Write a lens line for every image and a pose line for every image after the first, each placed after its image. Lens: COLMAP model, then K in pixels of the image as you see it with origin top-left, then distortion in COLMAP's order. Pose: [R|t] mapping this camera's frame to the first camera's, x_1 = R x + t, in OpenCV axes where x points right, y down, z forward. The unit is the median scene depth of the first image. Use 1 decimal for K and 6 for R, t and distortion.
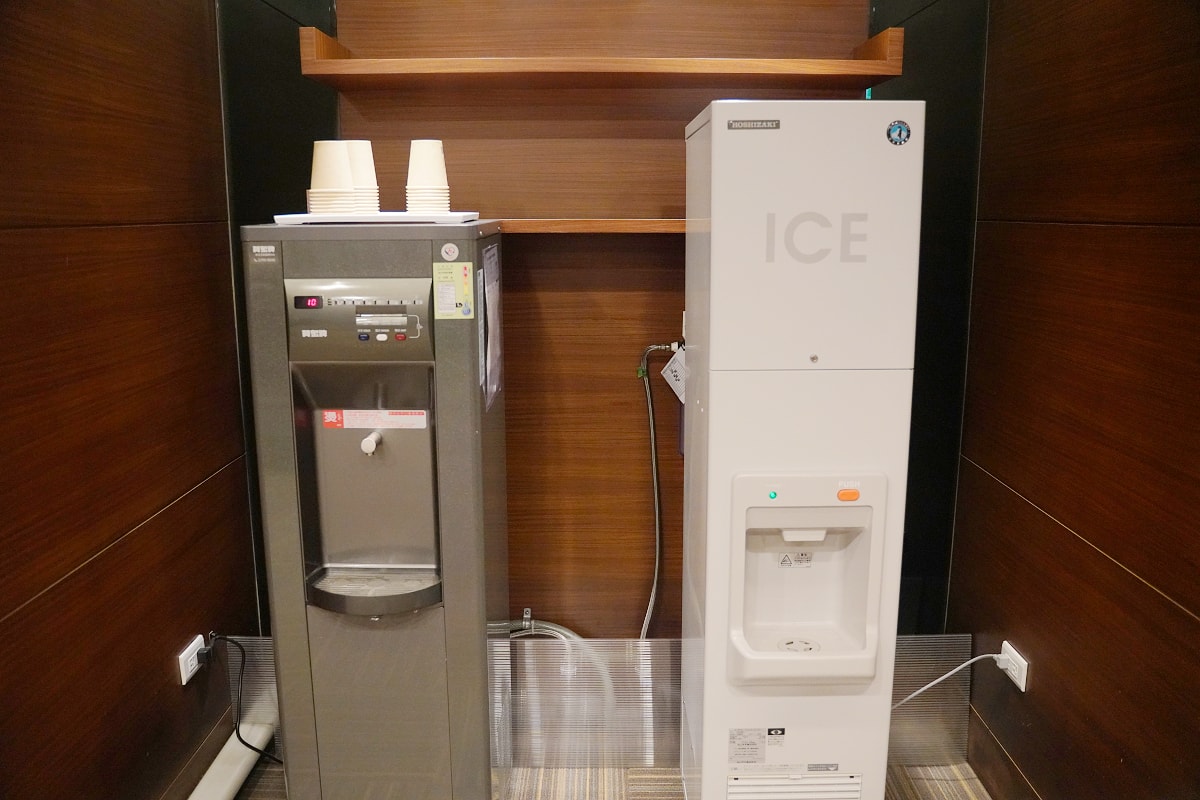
lens RADIAL K [[977.1, 0, 599.6], [0, 977.1, 400.2], [0, 0, 1]] dist [-0.068861, 0.001484]
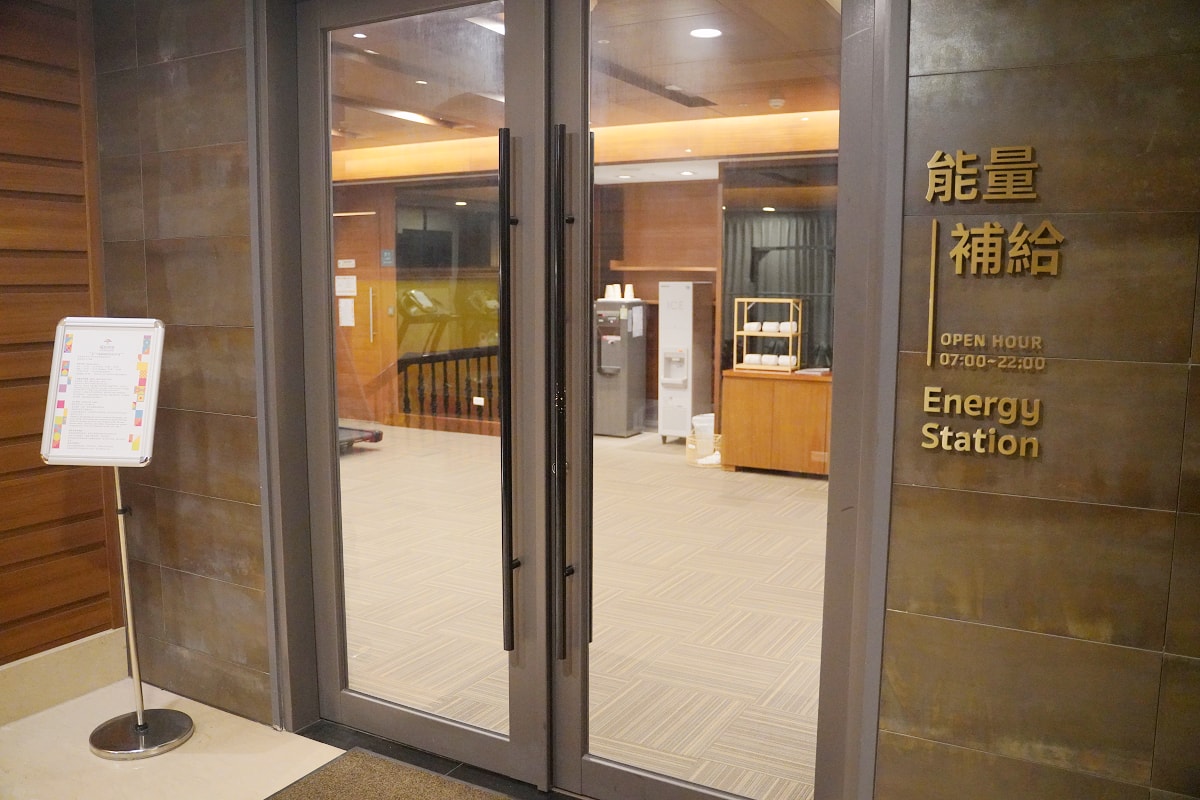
lens RADIAL K [[977.1, 0, 599.4], [0, 977.1, 400.6], [0, 0, 1]] dist [-0.068861, 0.001484]
pose [[0.876993, 0.068459, -0.475602, 2.251799], [-0.097442, 0.994571, -0.036519, 0.557663], [0.470520, 0.078370, 0.878902, -3.657248]]
